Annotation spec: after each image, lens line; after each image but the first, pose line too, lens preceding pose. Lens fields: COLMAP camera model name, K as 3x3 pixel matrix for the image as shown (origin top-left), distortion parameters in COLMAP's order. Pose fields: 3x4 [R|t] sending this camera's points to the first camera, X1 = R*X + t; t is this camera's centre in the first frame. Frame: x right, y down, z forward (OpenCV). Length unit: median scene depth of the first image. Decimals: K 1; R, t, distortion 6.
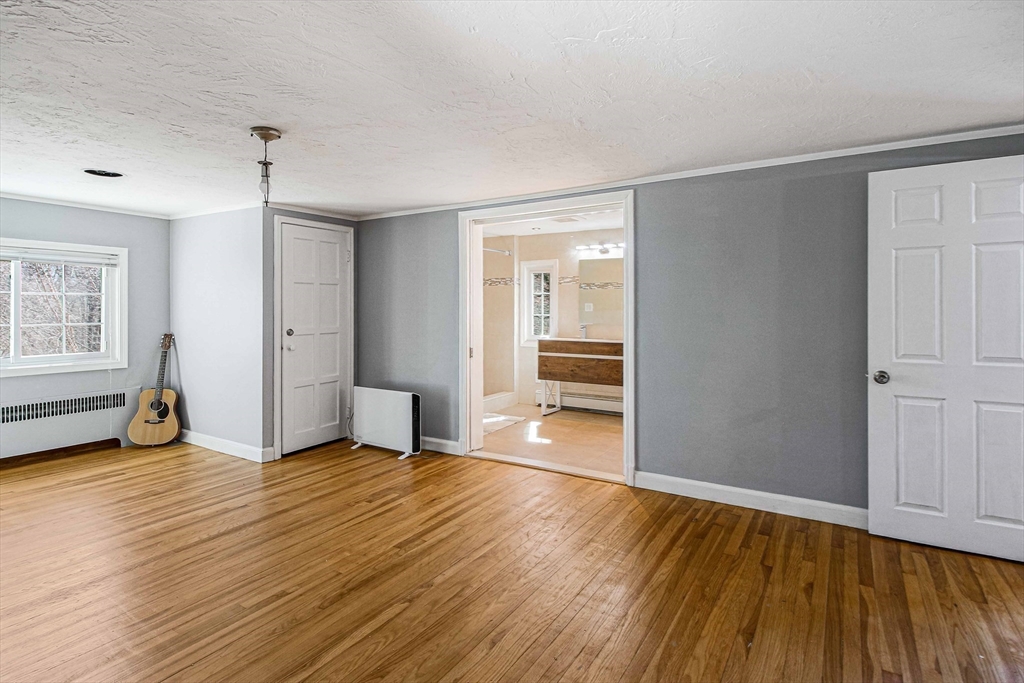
lens RADIAL K [[530.7, 0, 509.4], [0, 530.7, 310.0], [0, 0, 1]] dist [0.018012, -0.000202]
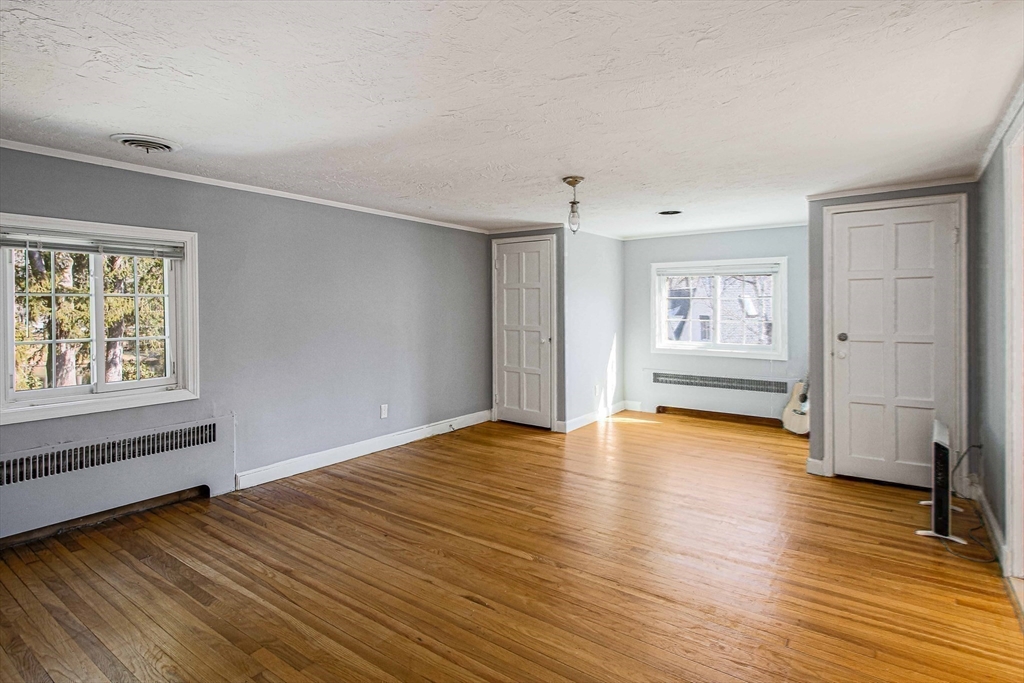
lens RADIAL K [[530.7, 0, 509.4], [0, 530.7, 310.0], [0, 0, 1]] dist [0.018012, -0.000202]
pose [[-0.070675, 0.004950, -0.997487, 0.700837], [-0.003099, 0.999982, 0.005182, -0.007476], [0.997495, 0.003458, -0.070659, 0.727888]]
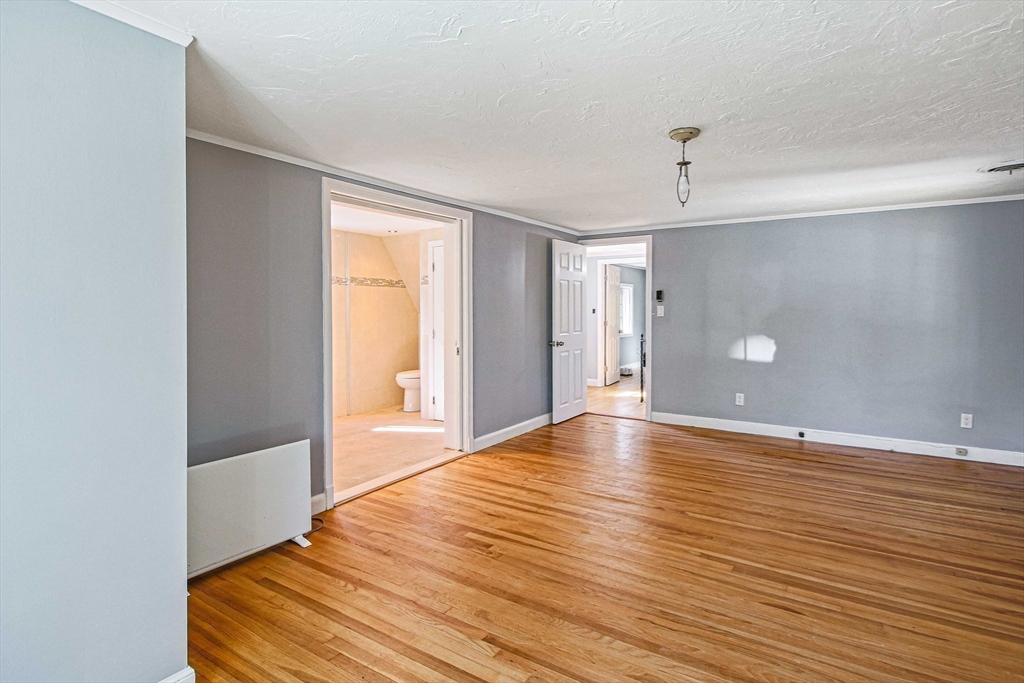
lens RADIAL K [[530.7, 0, 509.4], [0, 530.7, 310.0], [0, 0, 1]] dist [0.018012, -0.000202]
pose [[0.020704, 0.001030, 0.999785, -1.156914], [0.010088, 0.999948, -0.001239, 0.000062], [-0.999735, 0.010112, 0.020693, 1.016939]]
